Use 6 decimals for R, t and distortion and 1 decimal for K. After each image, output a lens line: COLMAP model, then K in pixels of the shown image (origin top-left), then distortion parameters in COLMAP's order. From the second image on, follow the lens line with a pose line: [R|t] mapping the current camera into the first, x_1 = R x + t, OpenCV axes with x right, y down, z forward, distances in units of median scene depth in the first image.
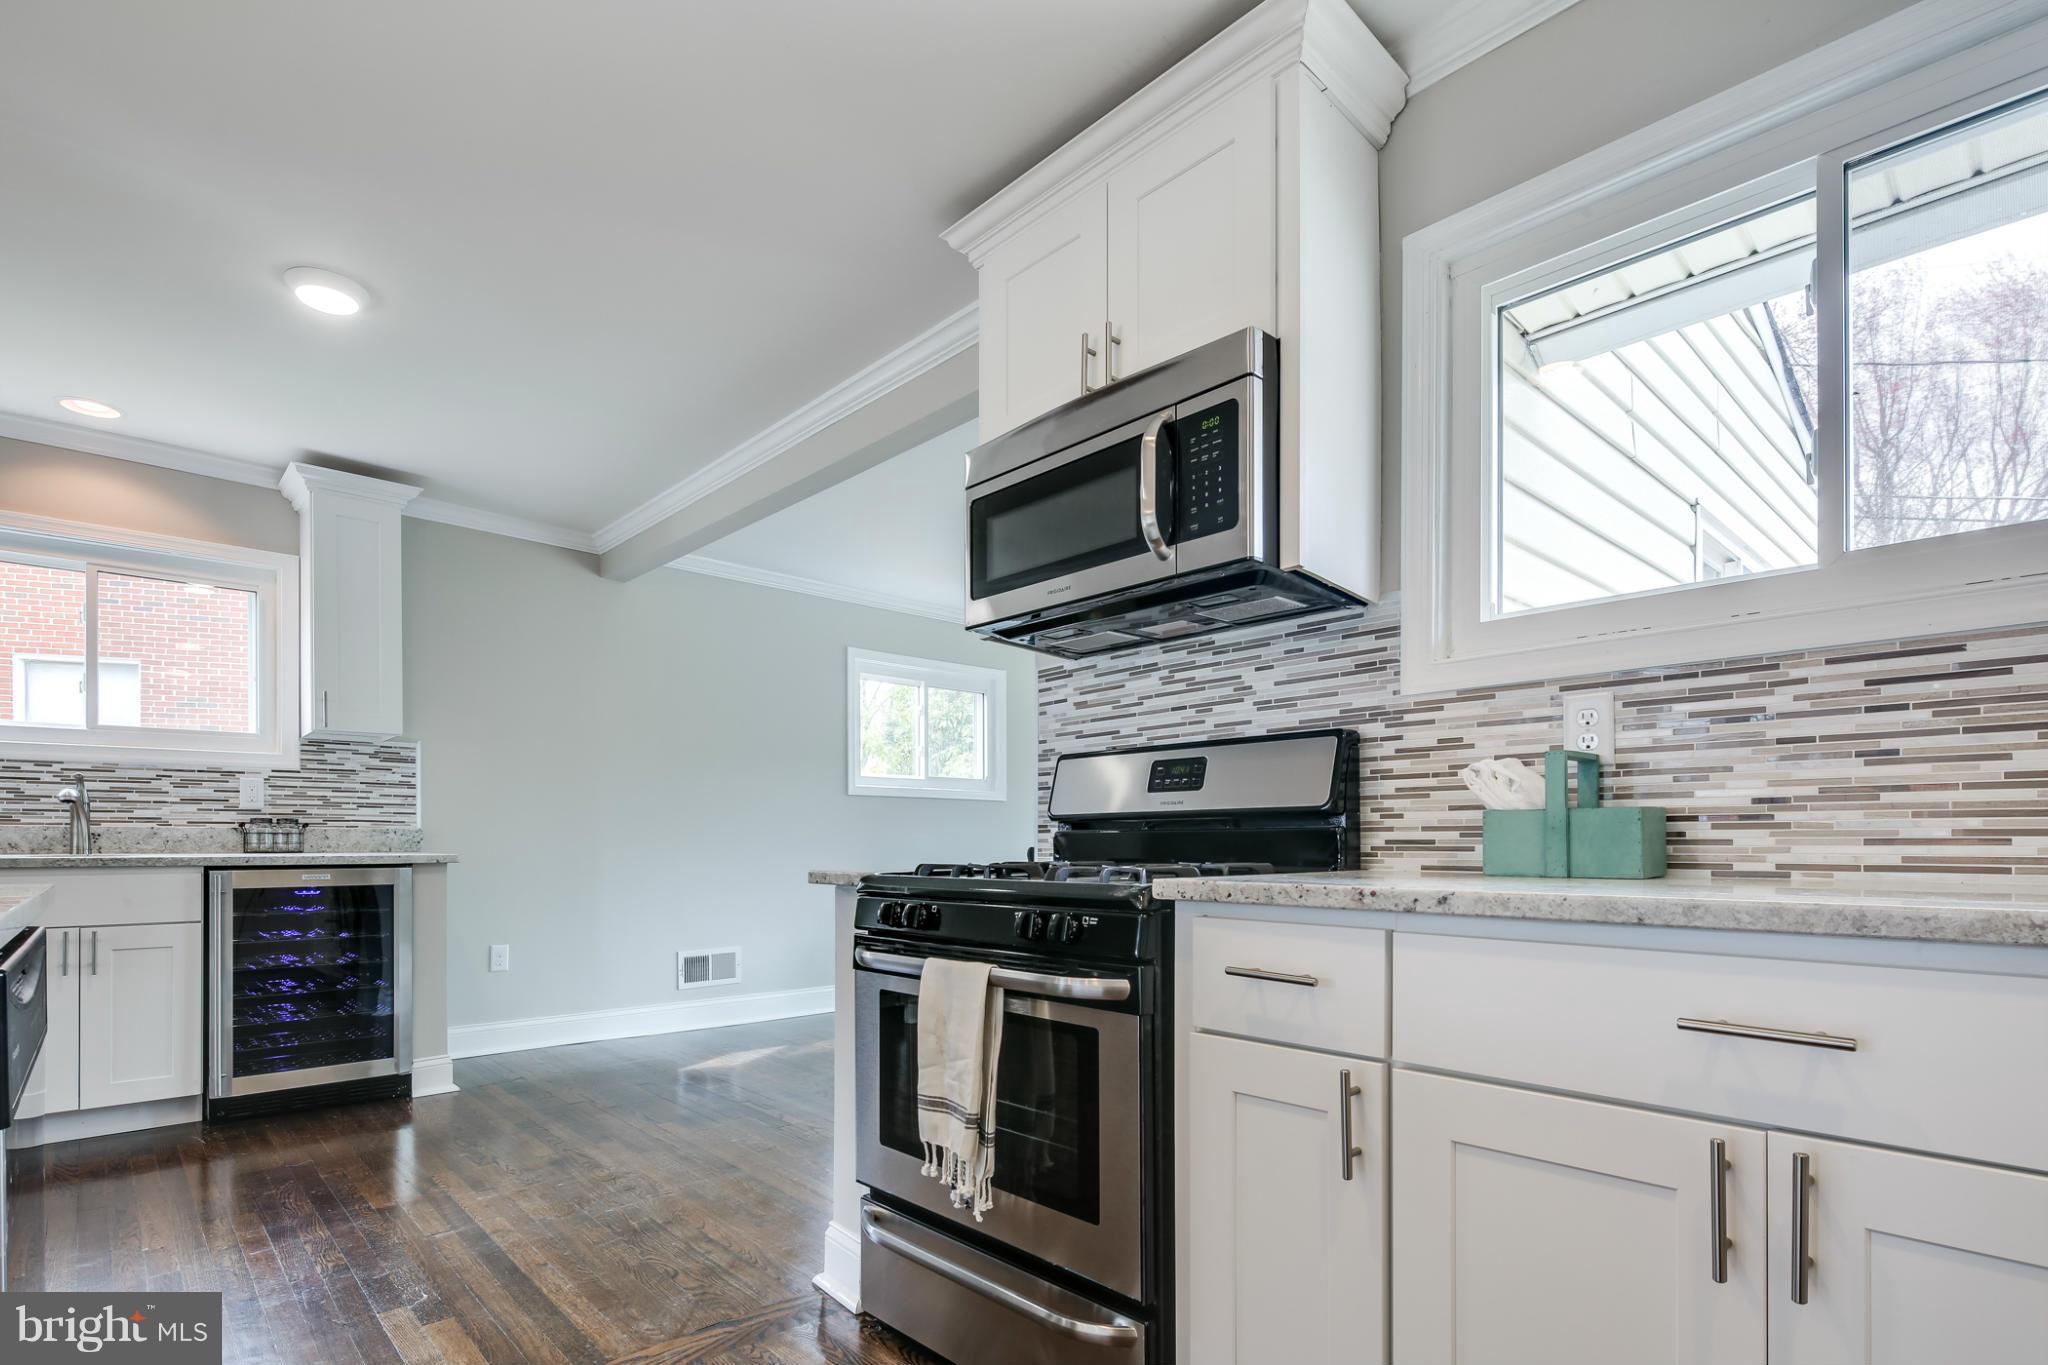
lens RADIAL K [[1002.8, 0, 1013.4], [0, 1002.8, 841.0], [0, 0, 1]] dist [-0.002481, -0.001223]
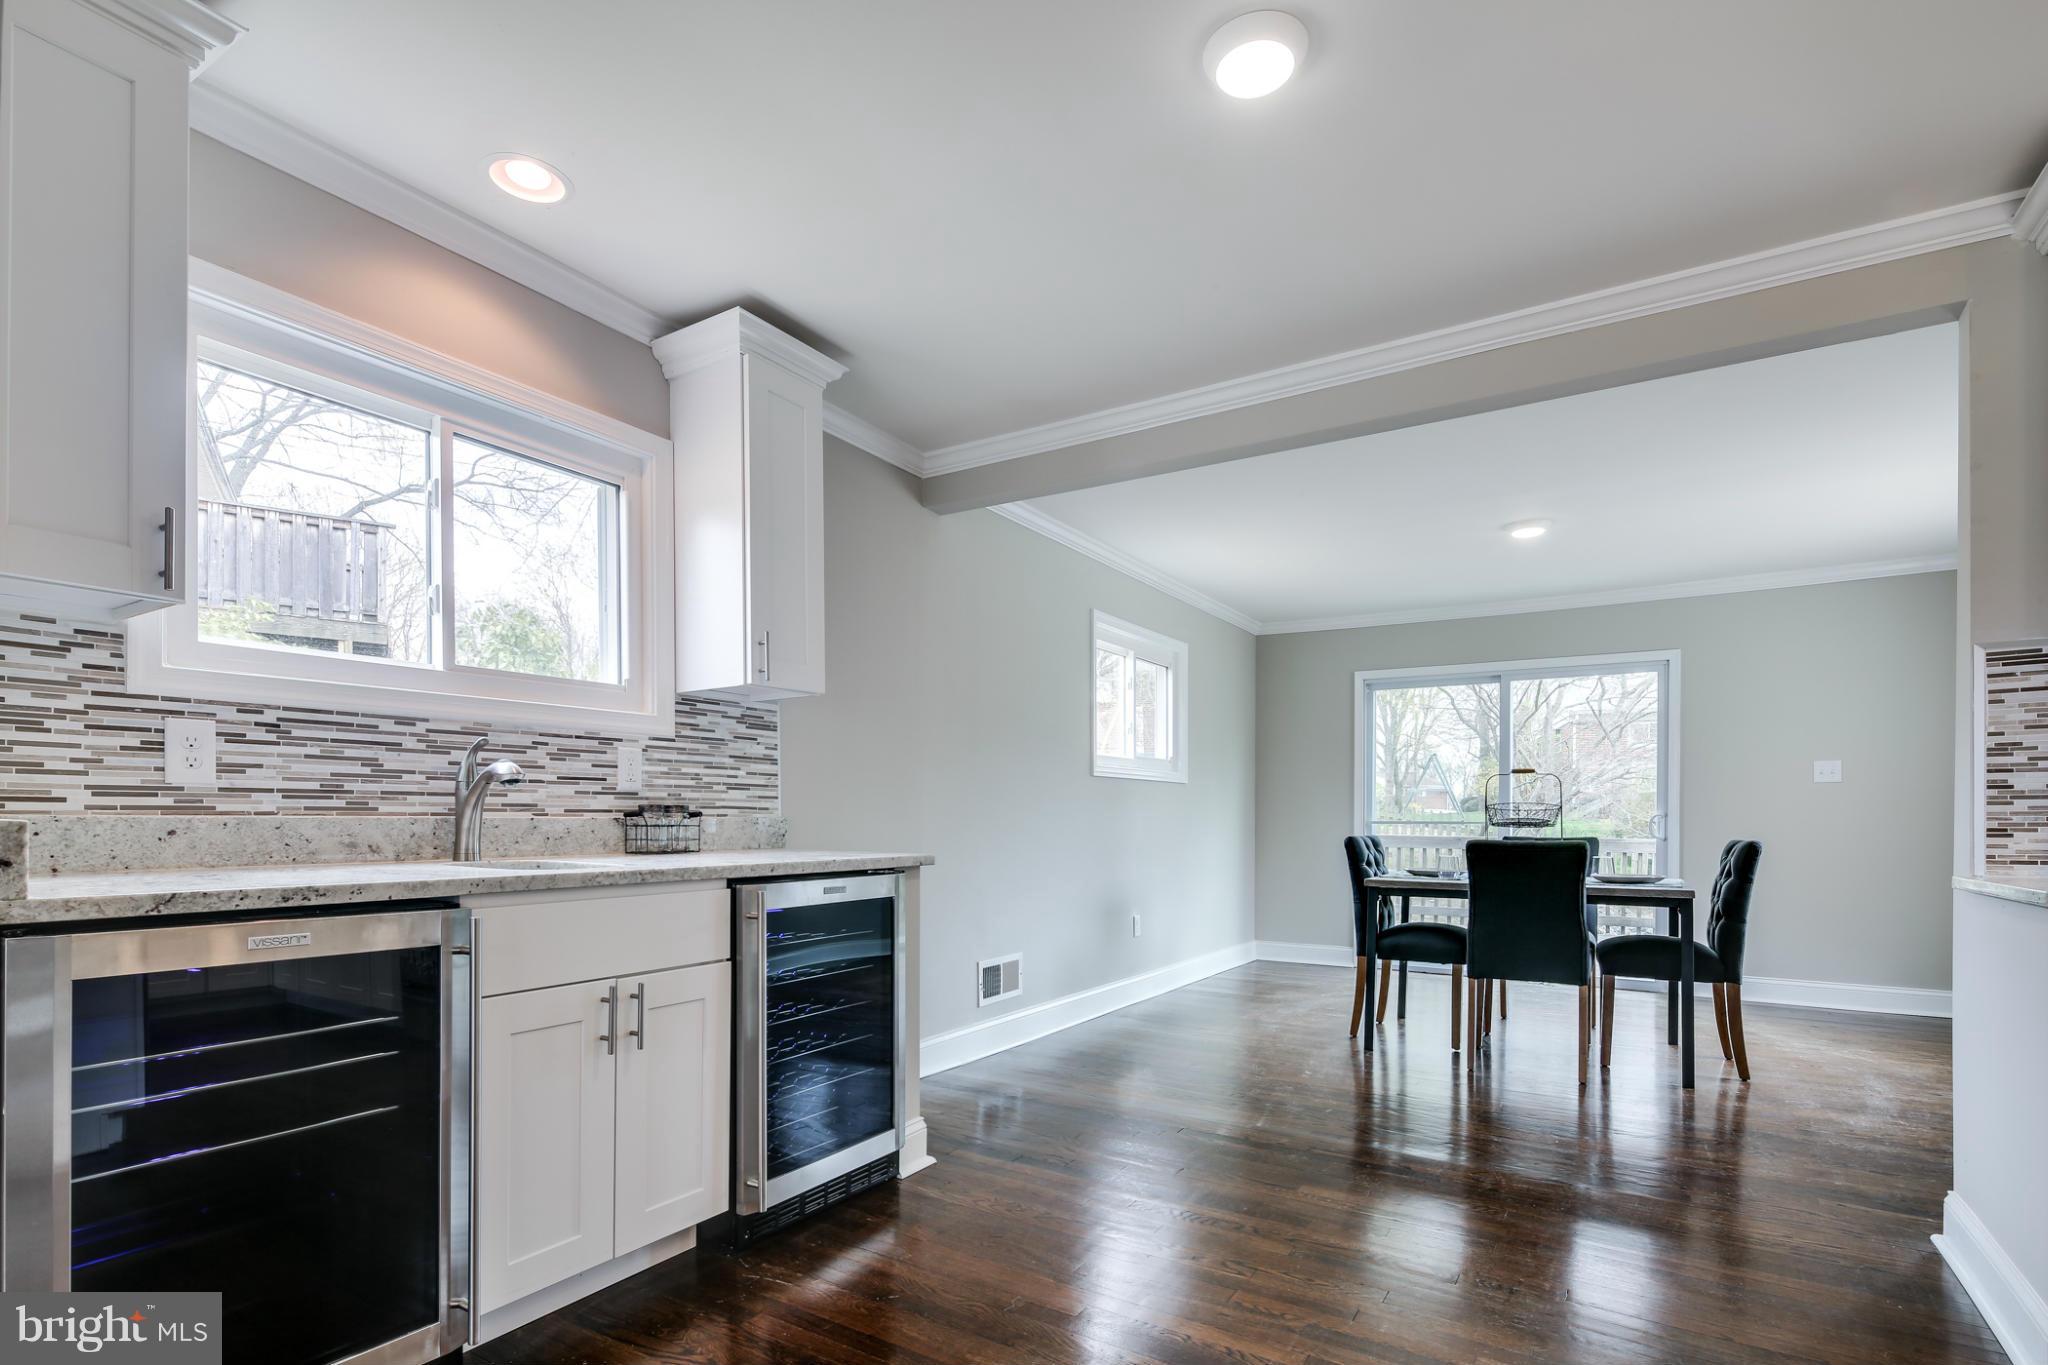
lens RADIAL K [[992.4, 0, 1014.2], [0, 992.4, 817.8], [0, 0, 1]] dist [-0.002138, -0.000684]
pose [[0.966848, 0.002800, 0.255336, -0.698423], [-0.003472, 0.999992, 0.002179, -0.016374], [-0.255328, -0.002993, 0.966850, 0.257750]]
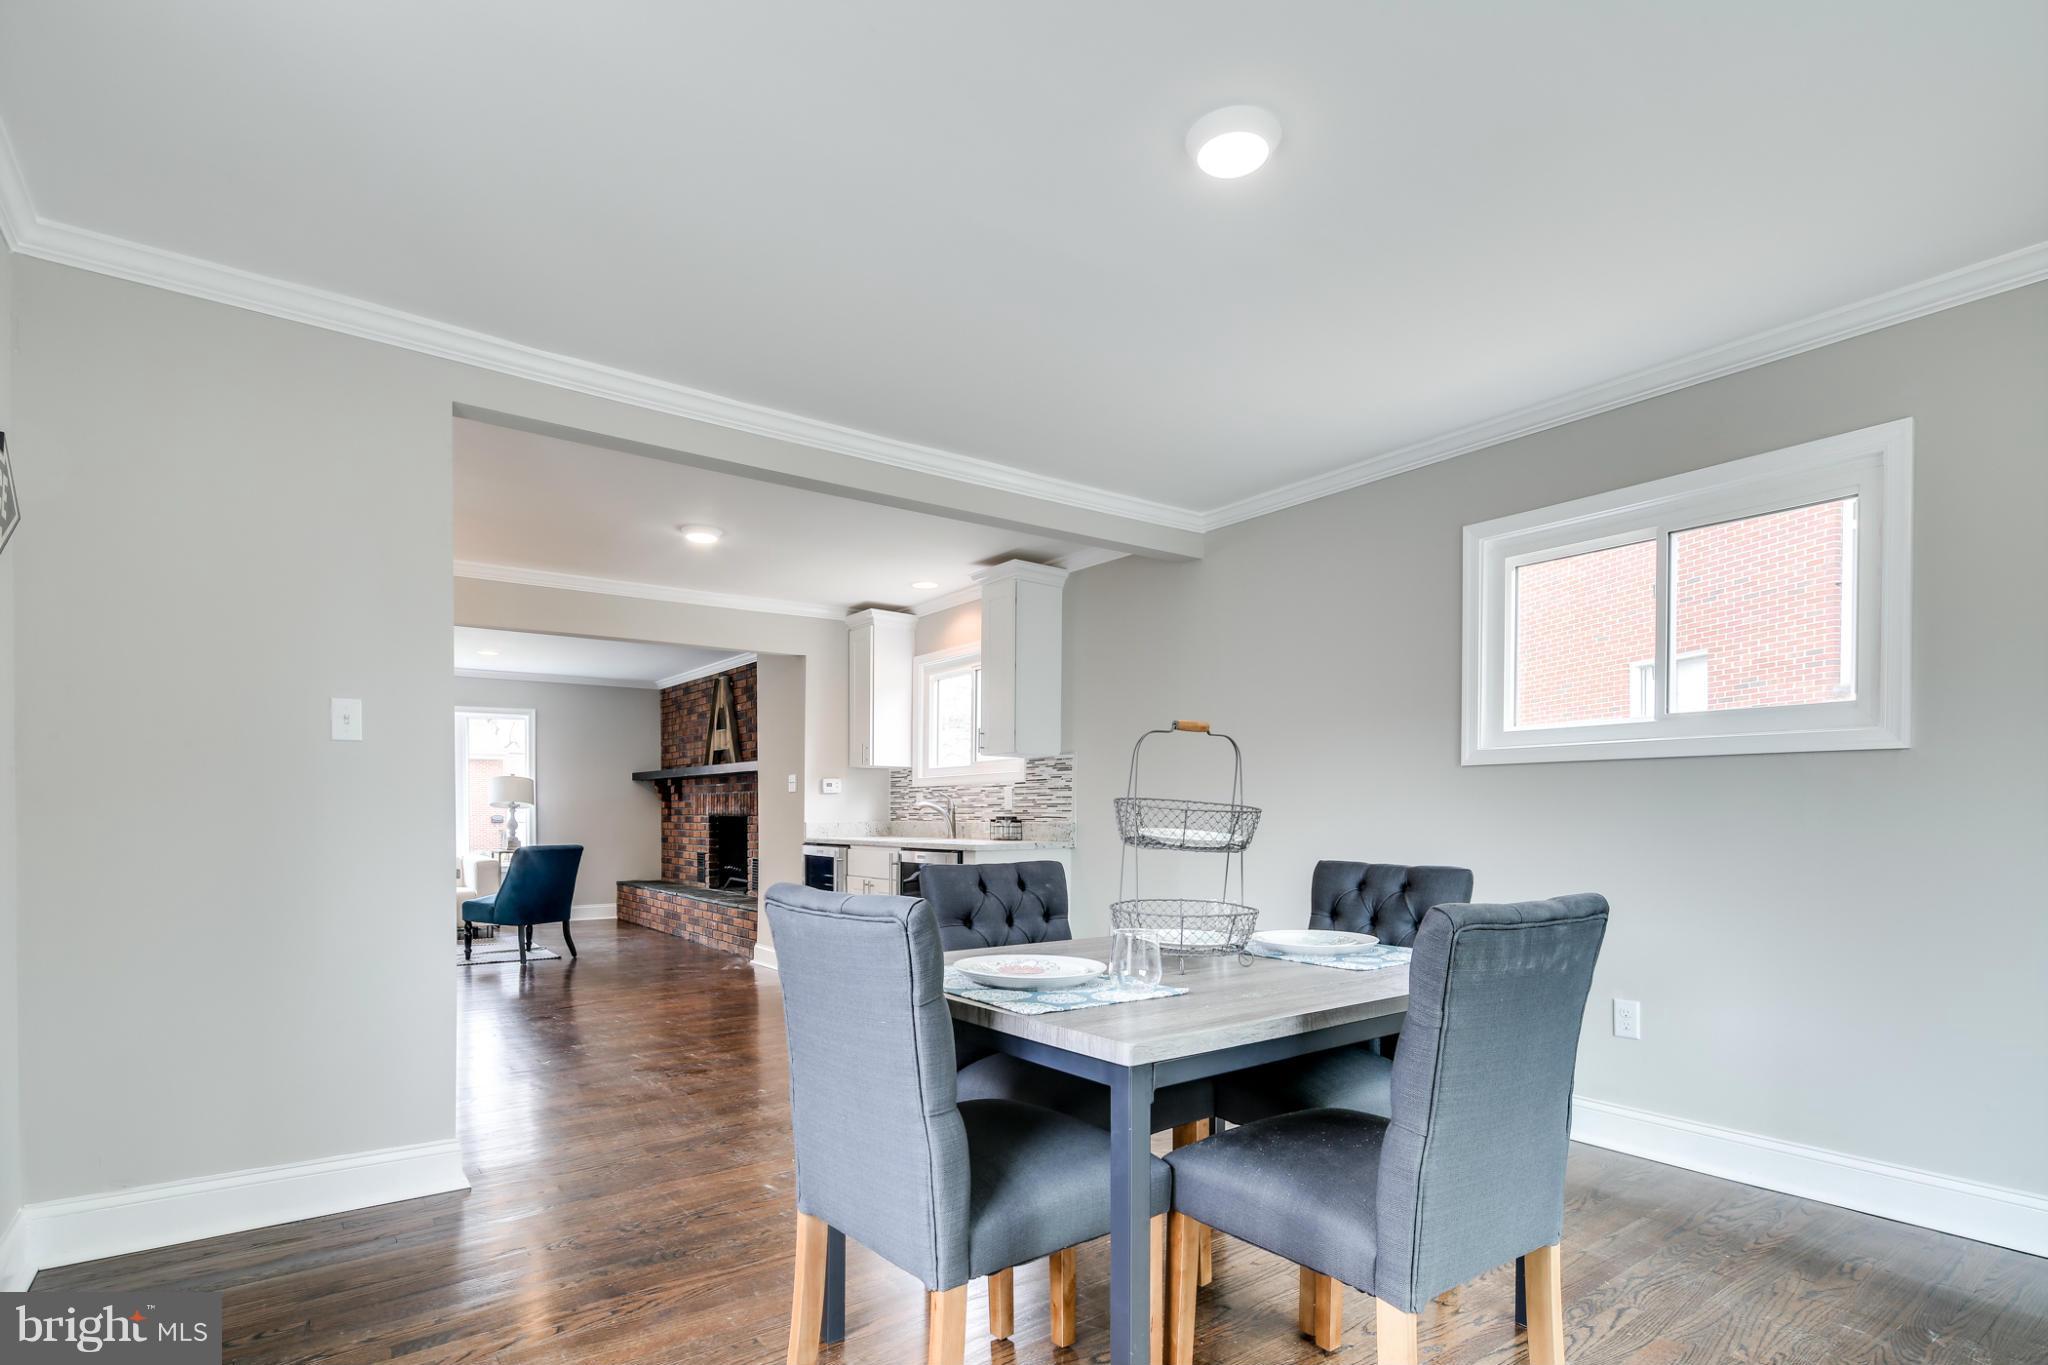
lens RADIAL K [[1019.4, 0, 1015.8], [0, 1019.4, 826.4], [0, 0, 1]] dist [-0.001321, -0.000157]
pose [[-0.110280, 0.008260, -0.993866, 0.758508], [-0.000085, 0.999965, 0.008320, -0.020857], [0.993901, 0.001002, -0.110275, 1.214964]]
